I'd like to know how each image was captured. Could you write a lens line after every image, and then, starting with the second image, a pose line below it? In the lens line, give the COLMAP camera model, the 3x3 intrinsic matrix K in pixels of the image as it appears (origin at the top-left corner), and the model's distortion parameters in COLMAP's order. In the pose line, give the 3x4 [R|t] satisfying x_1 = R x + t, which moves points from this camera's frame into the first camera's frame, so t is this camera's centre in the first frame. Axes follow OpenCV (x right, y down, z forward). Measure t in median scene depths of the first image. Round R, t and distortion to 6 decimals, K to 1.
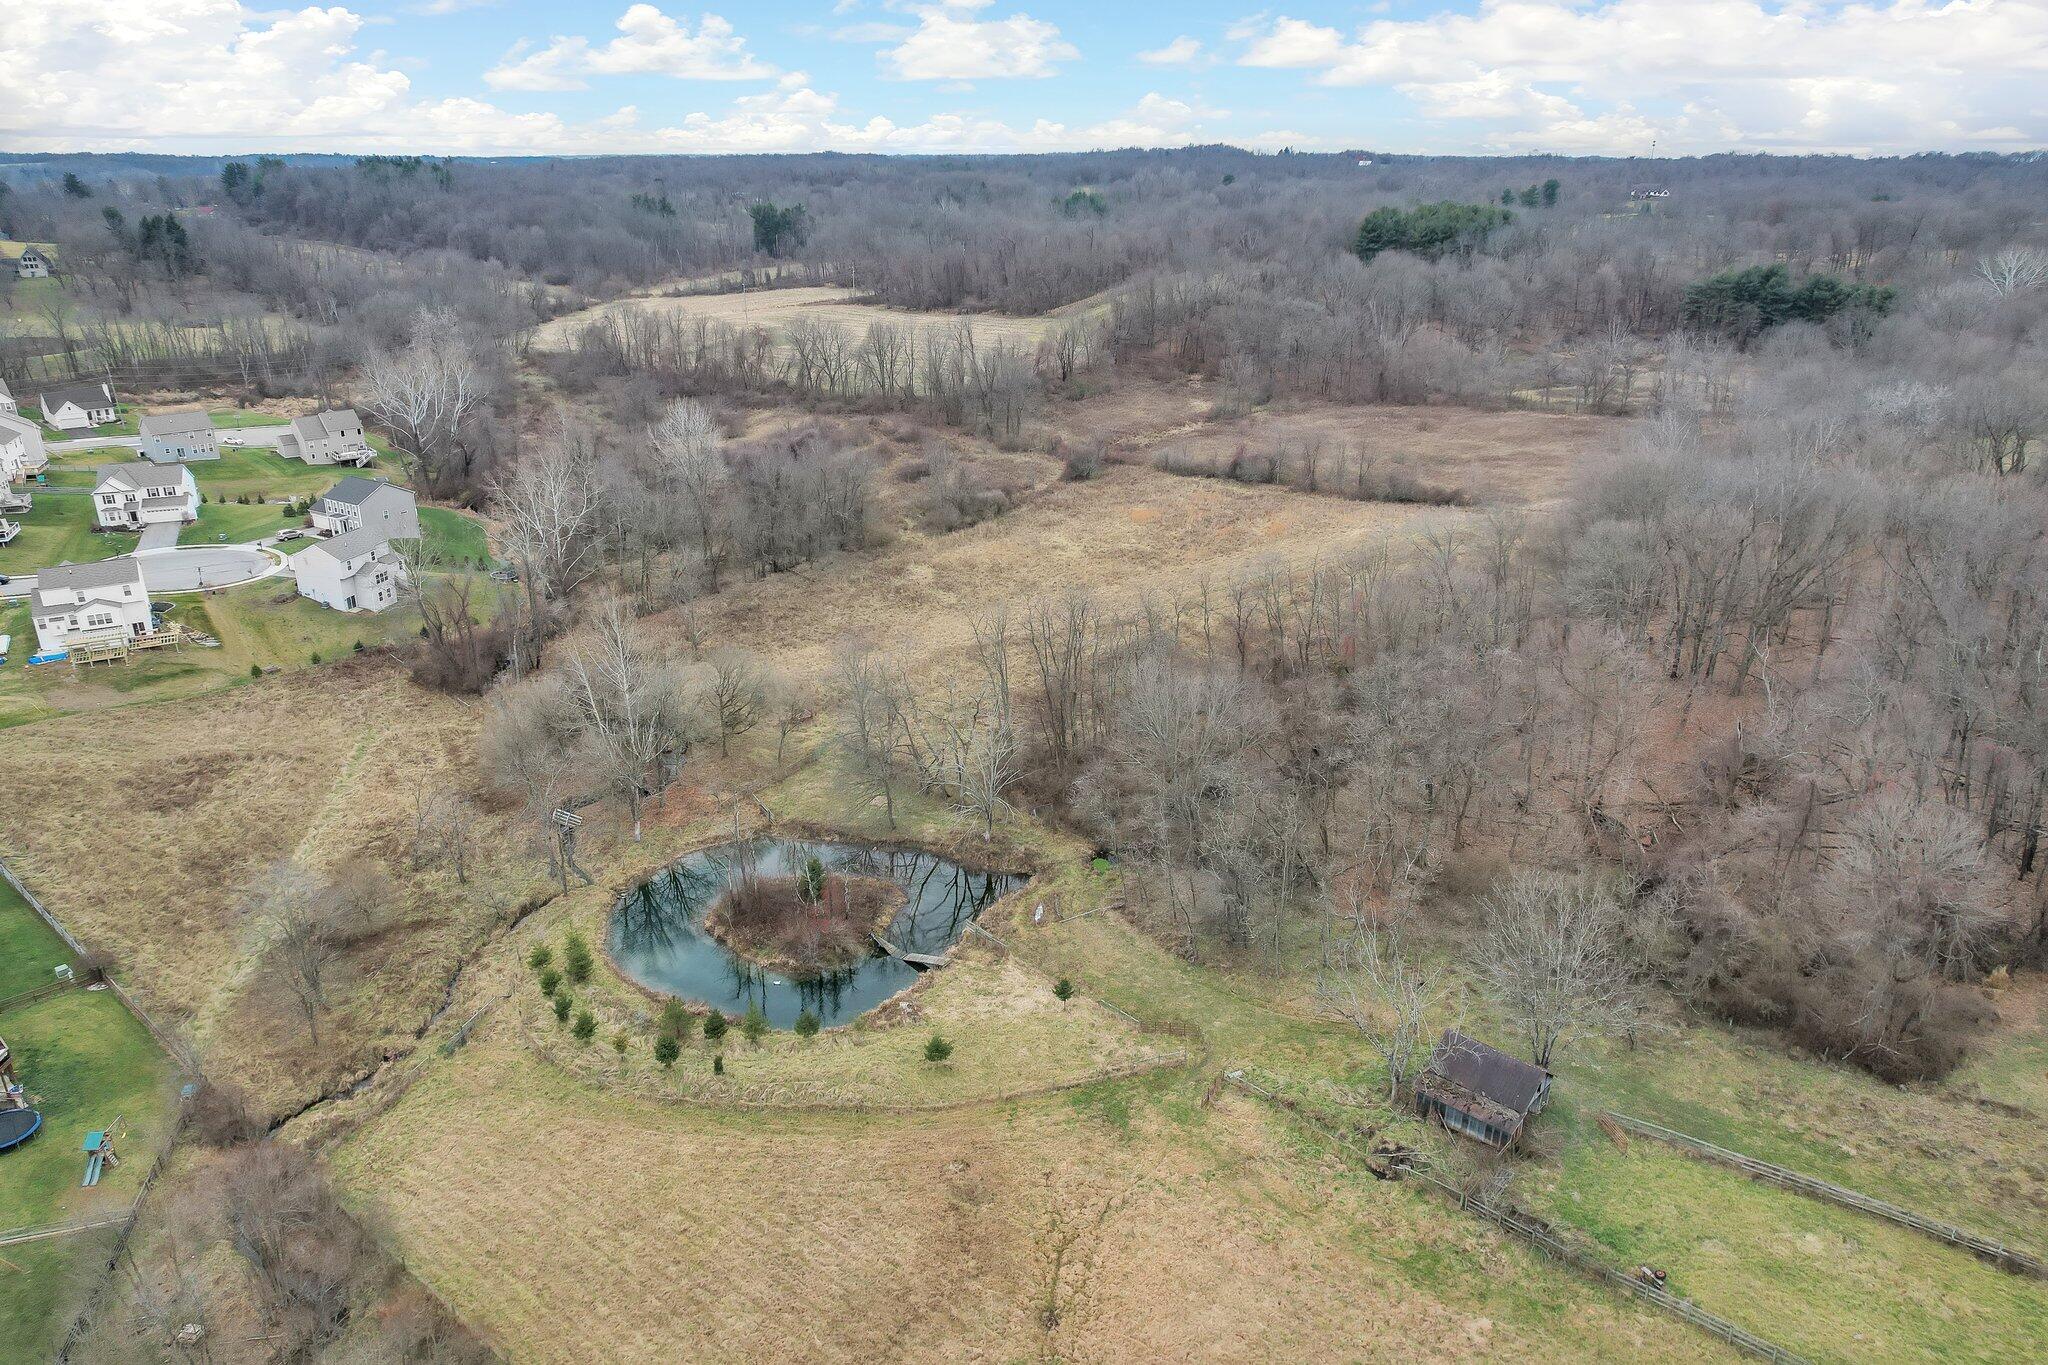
lens RADIAL K [[1329.3, 0, 1024.0], [0, 1329.3, 682.5], [0, 0, 1]] dist [-0.068889, 0.063378]
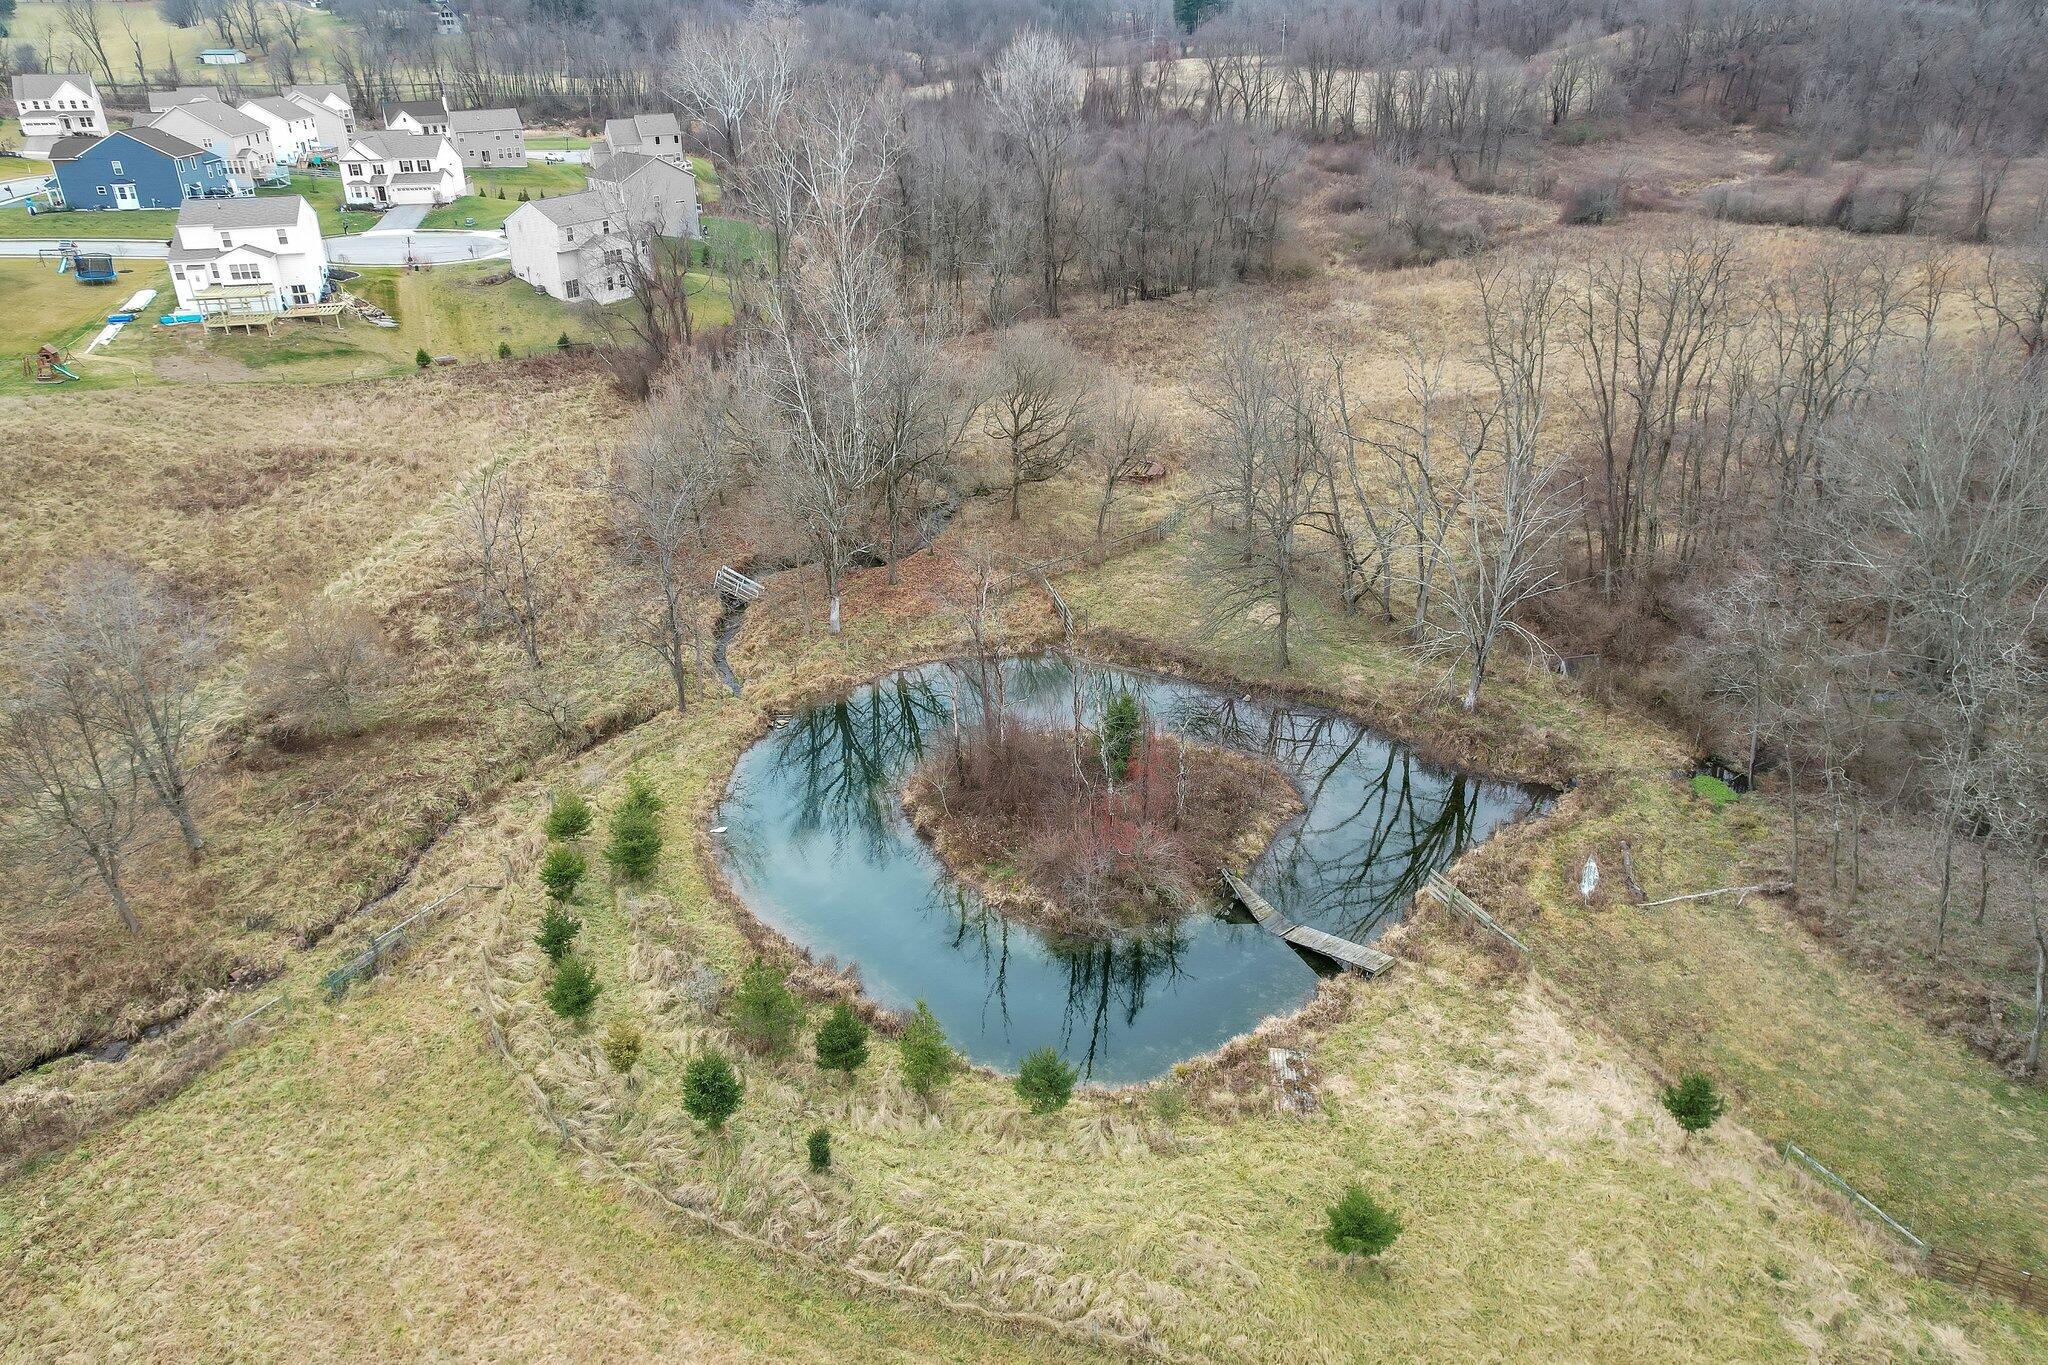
lens RADIAL K [[1329.3, 0, 1024.0], [0, 1329.3, 682.5], [0, 0, 1]] dist [-0.068889, 0.063378]
pose [[0.956175, 0.124094, -0.265197, -0.057141], [-0.095367, 0.988348, 0.118631, 0.064288], [0.276828, -0.088141, 0.956868, 0.462840]]
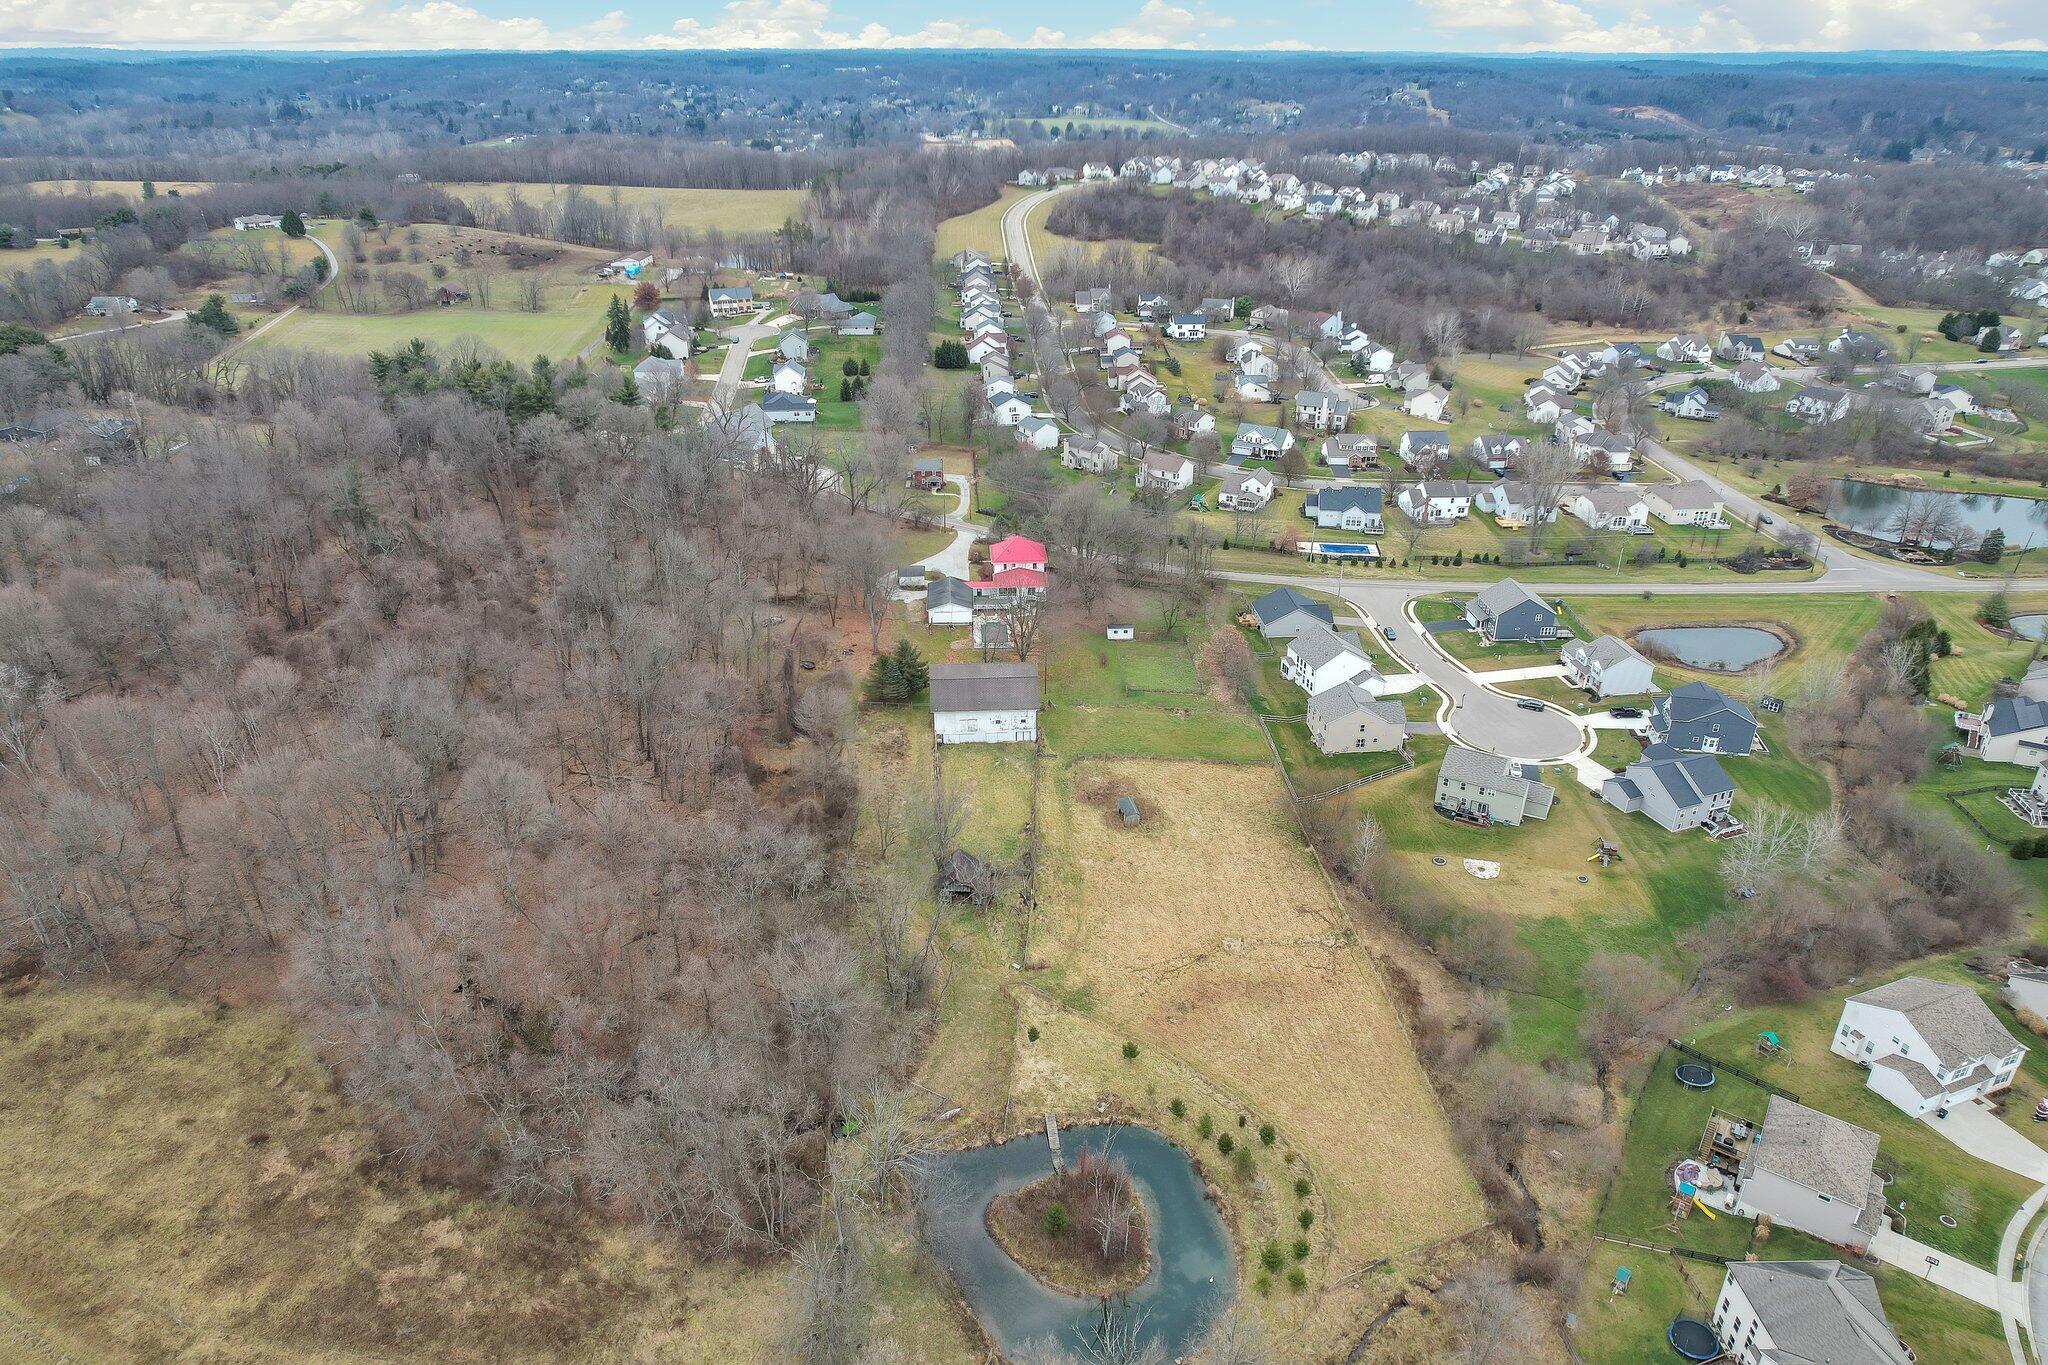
lens RADIAL K [[1329.3, 0, 1024.0], [0, 1329.3, 682.5], [0, 0, 1]] dist [-0.068889, 0.063378]
pose [[-0.671610, -0.342475, 0.657002, -0.655344], [0.263868, 0.718050, 0.644032, -0.829851], [-0.692325, 0.605900, -0.391882, 1.073277]]
